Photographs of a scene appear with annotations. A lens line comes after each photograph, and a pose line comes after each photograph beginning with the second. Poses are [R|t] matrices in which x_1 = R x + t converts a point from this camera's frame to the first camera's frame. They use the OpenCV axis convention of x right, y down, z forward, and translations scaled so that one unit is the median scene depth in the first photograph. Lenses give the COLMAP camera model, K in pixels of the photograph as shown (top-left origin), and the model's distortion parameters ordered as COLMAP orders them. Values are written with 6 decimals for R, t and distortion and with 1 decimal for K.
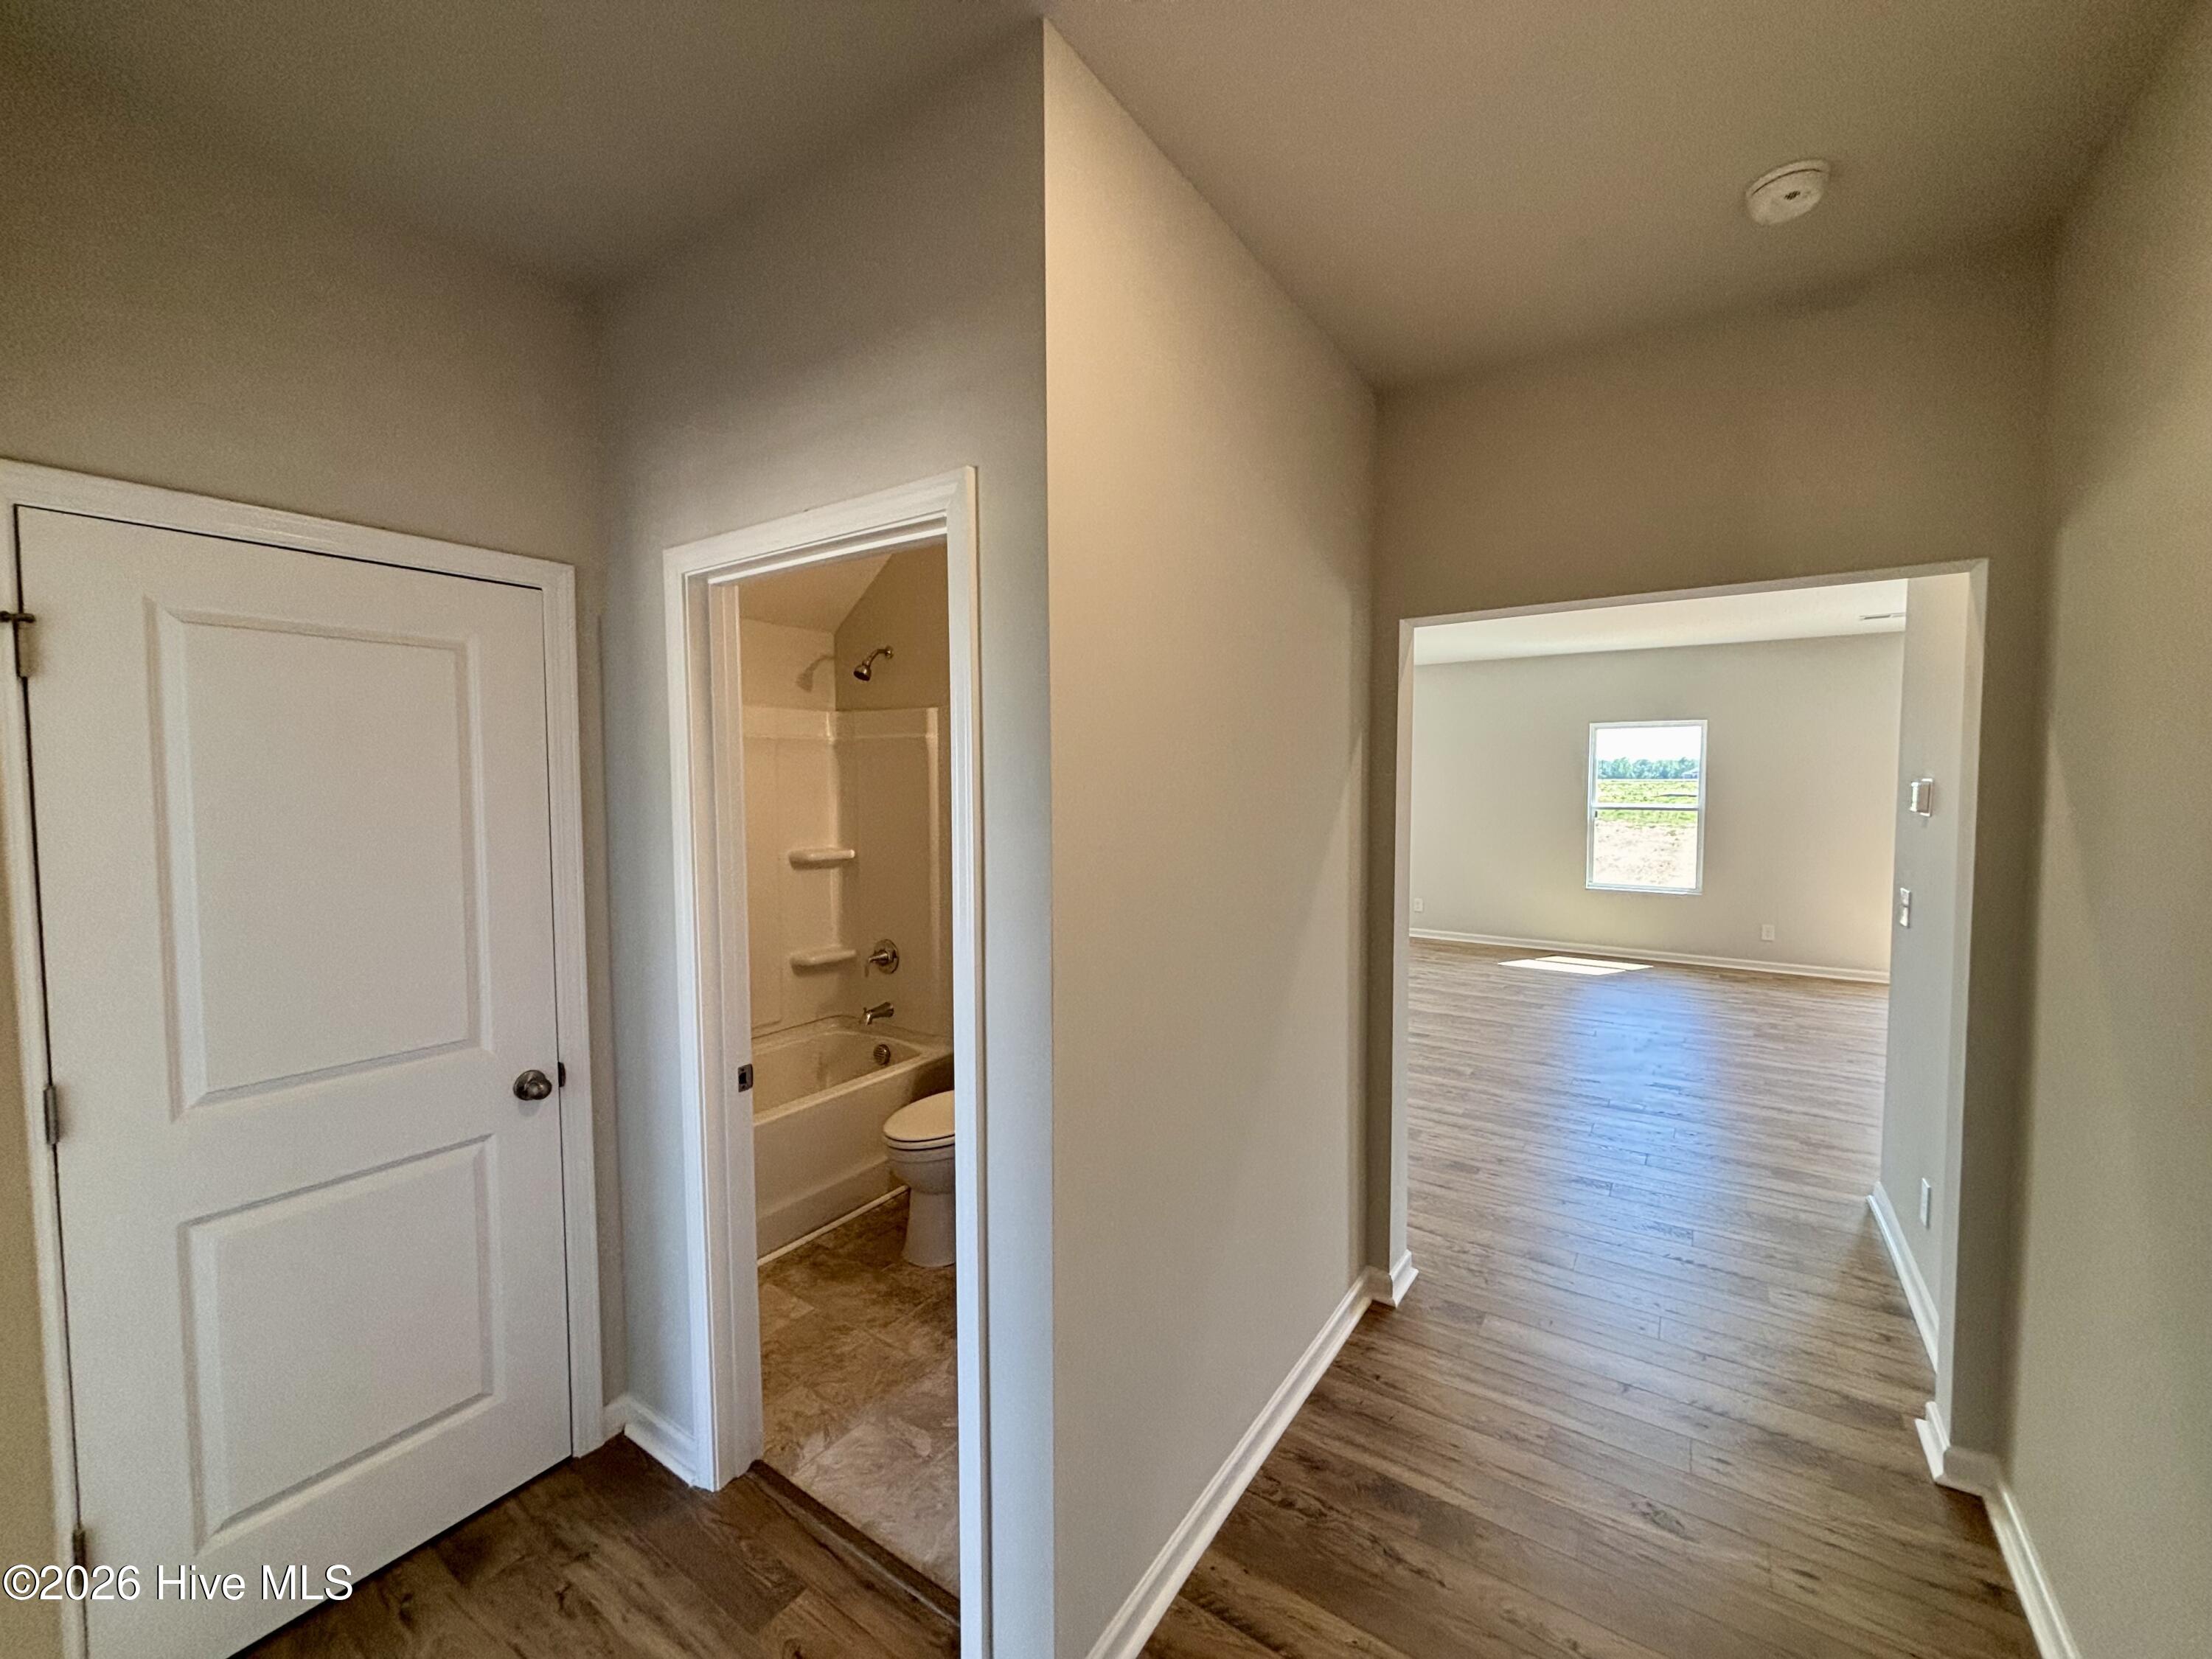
lens RADIAL K [[892.5, 0, 1112.1], [0, 892.5, 811.4], [0, 0, 1]] dist [-0.001373, 0.000509]
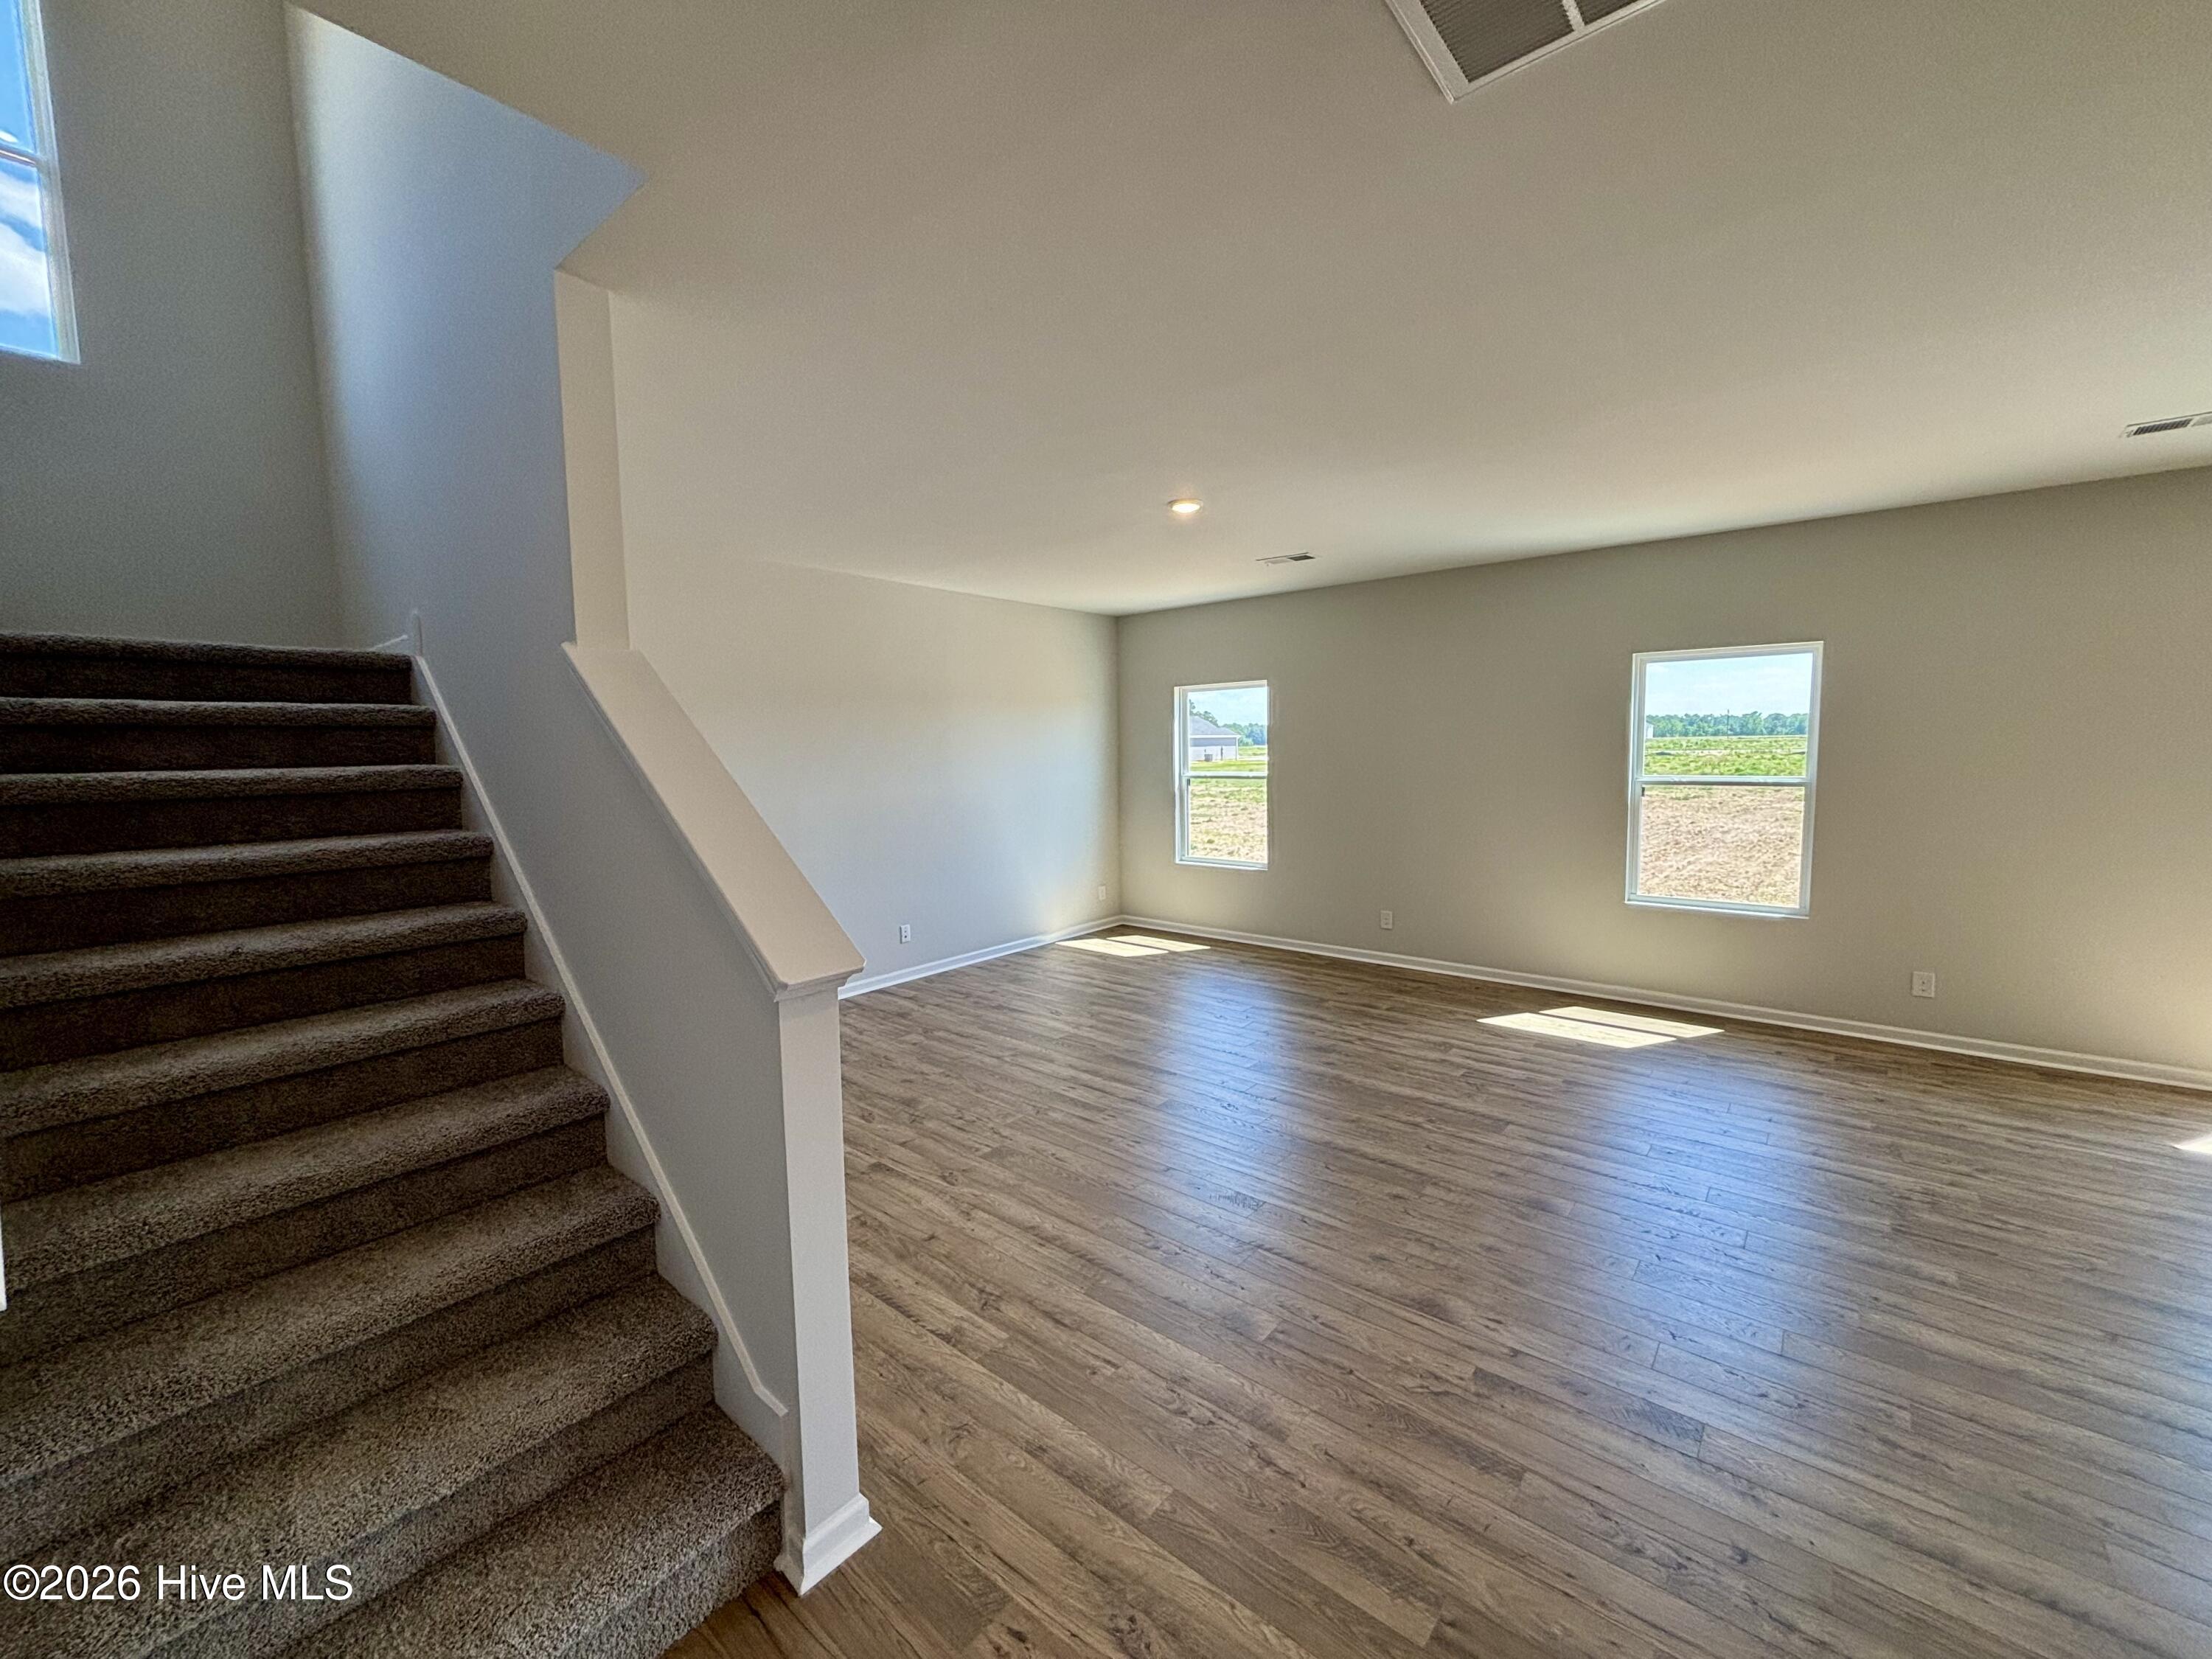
lens RADIAL K [[892.5, 0, 1092.5], [0, 892.5, 804.7], [0, 0, 1]] dist [-0.001373, 0.000509]
pose [[0.993265, -0.005699, -0.115722, 0.229838], [0.009408, 0.999459, 0.031528, -0.013239], [0.115479, -0.032404, 0.992781, 0.316644]]
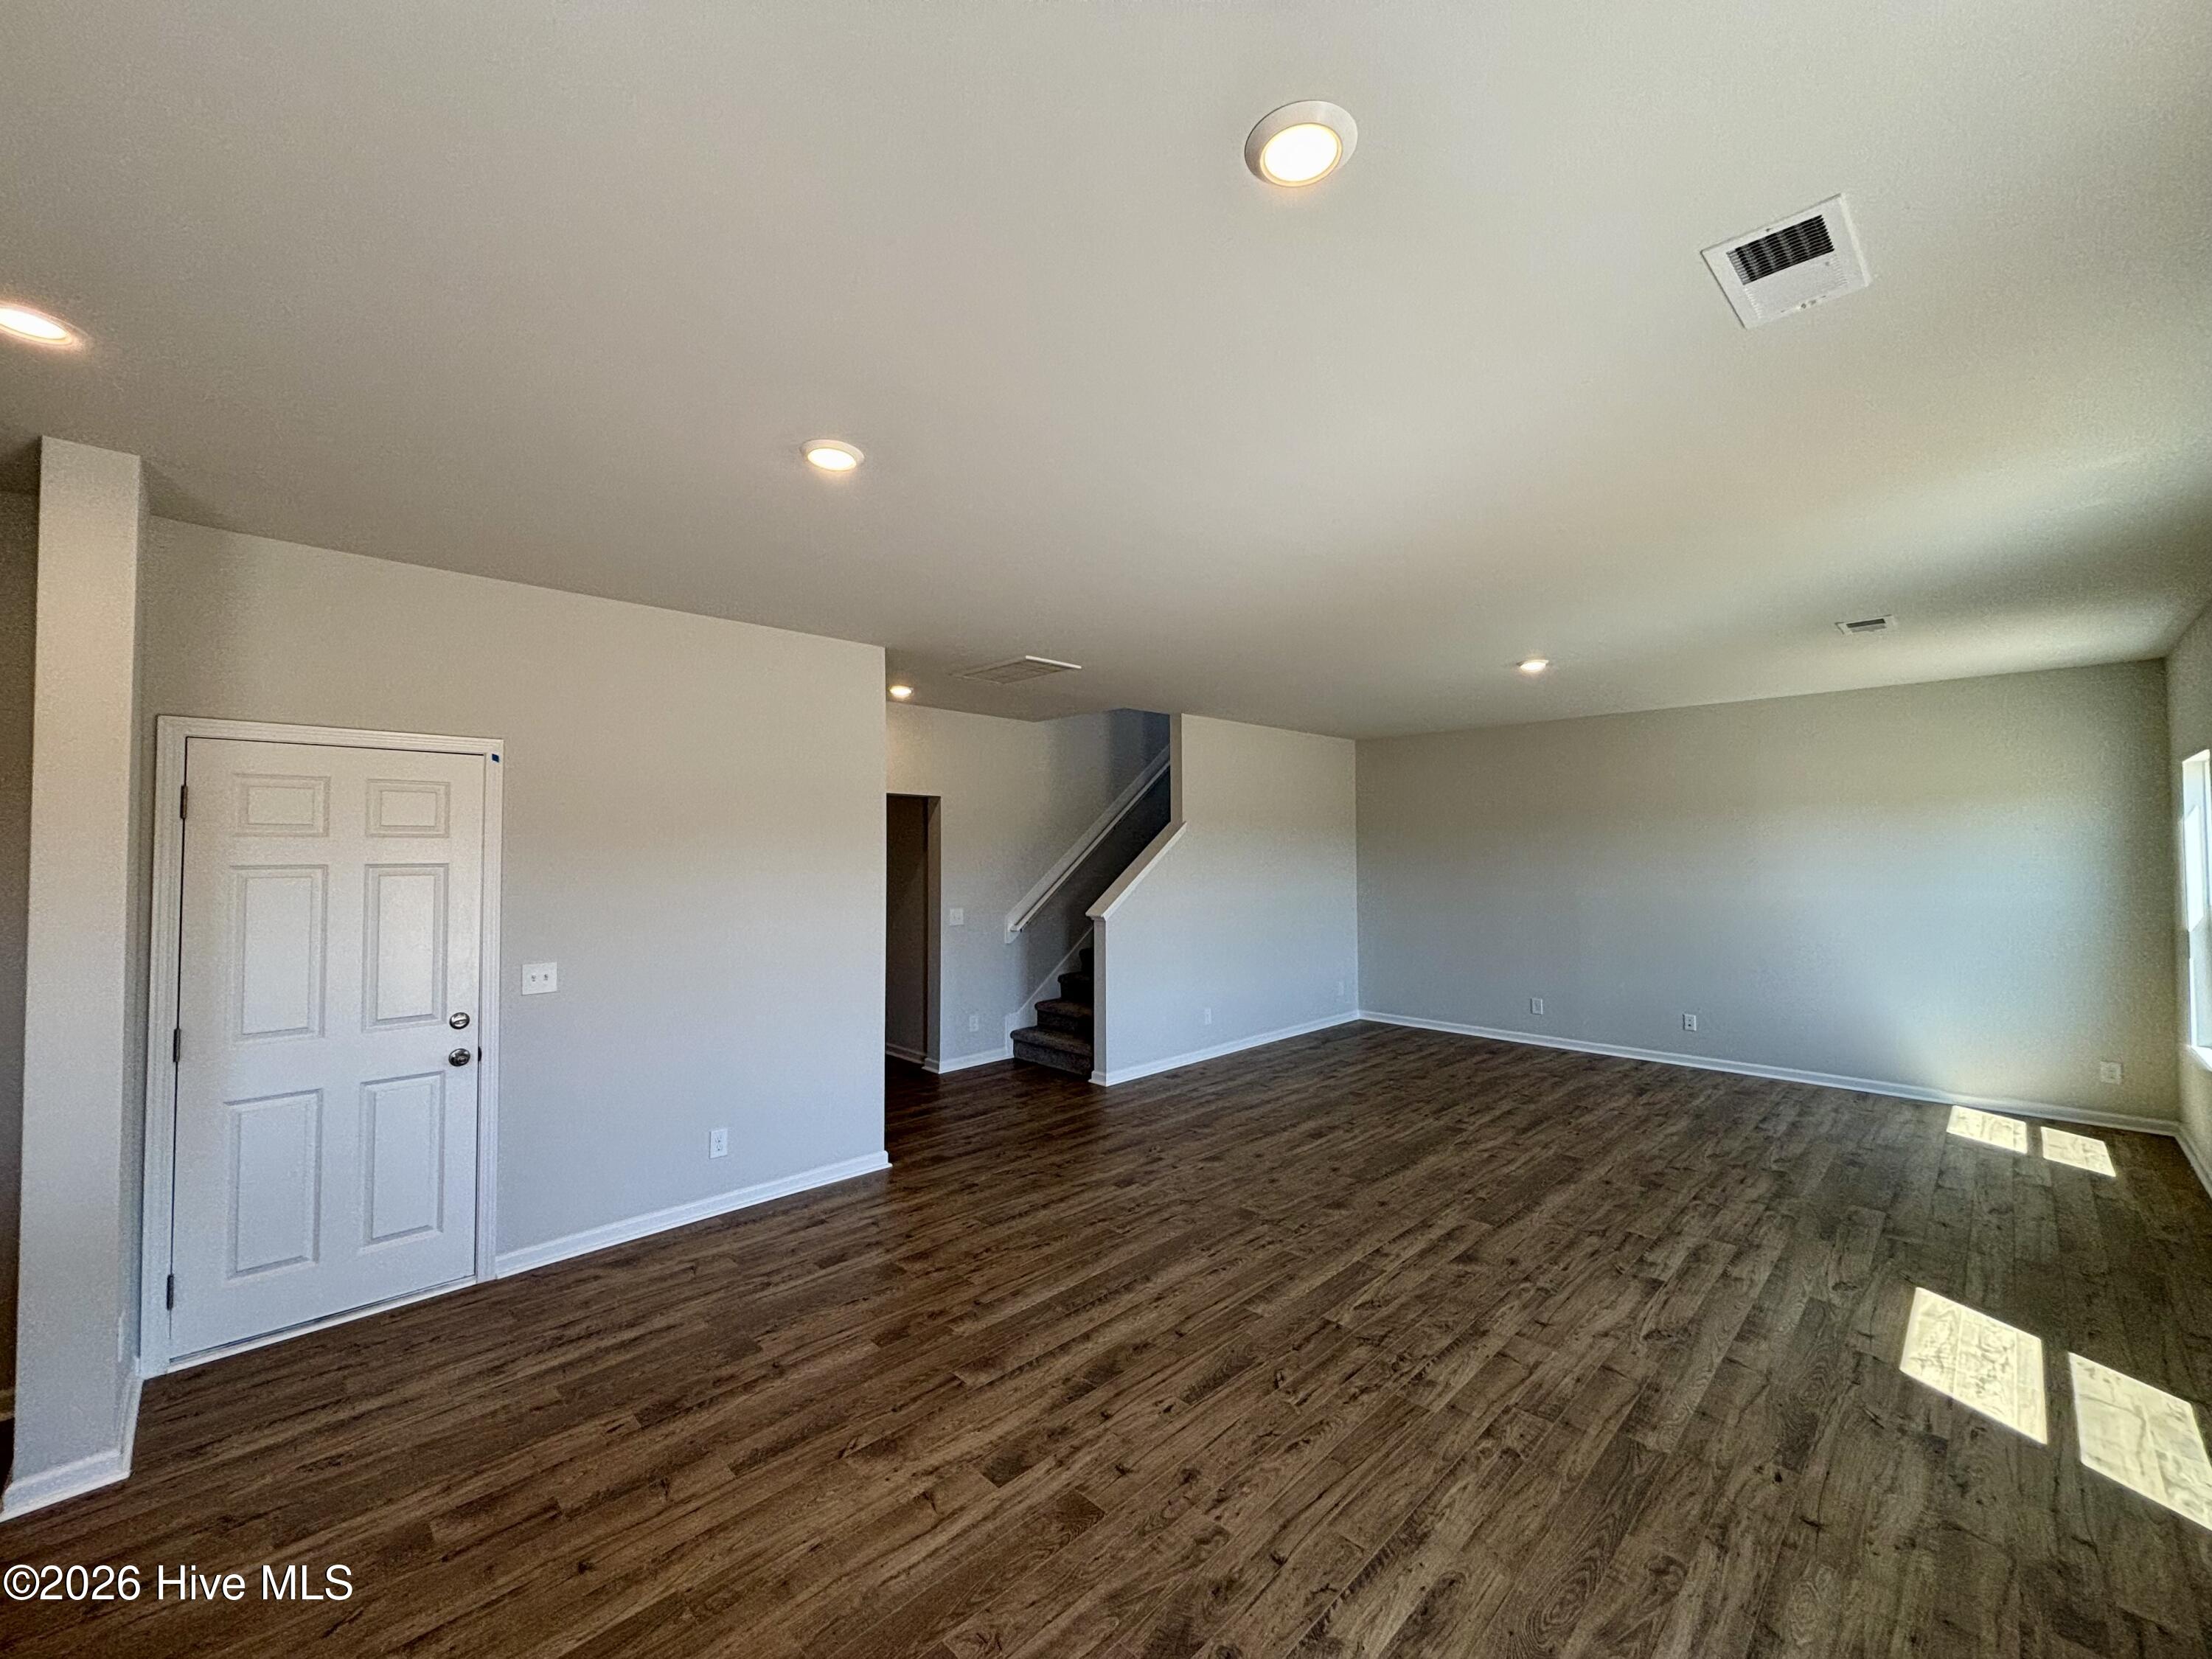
lens RADIAL K [[892.5, 0, 1121.2], [0, 892.5, 829.4], [0, 0, 1]] dist [-0.001373, 0.000509]
pose [[-0.188259, -0.021087, -0.981893, 0.941250], [-0.032241, 0.999363, -0.015281, -0.032810], [0.981590, 0.028780, -0.188819, 0.700319]]
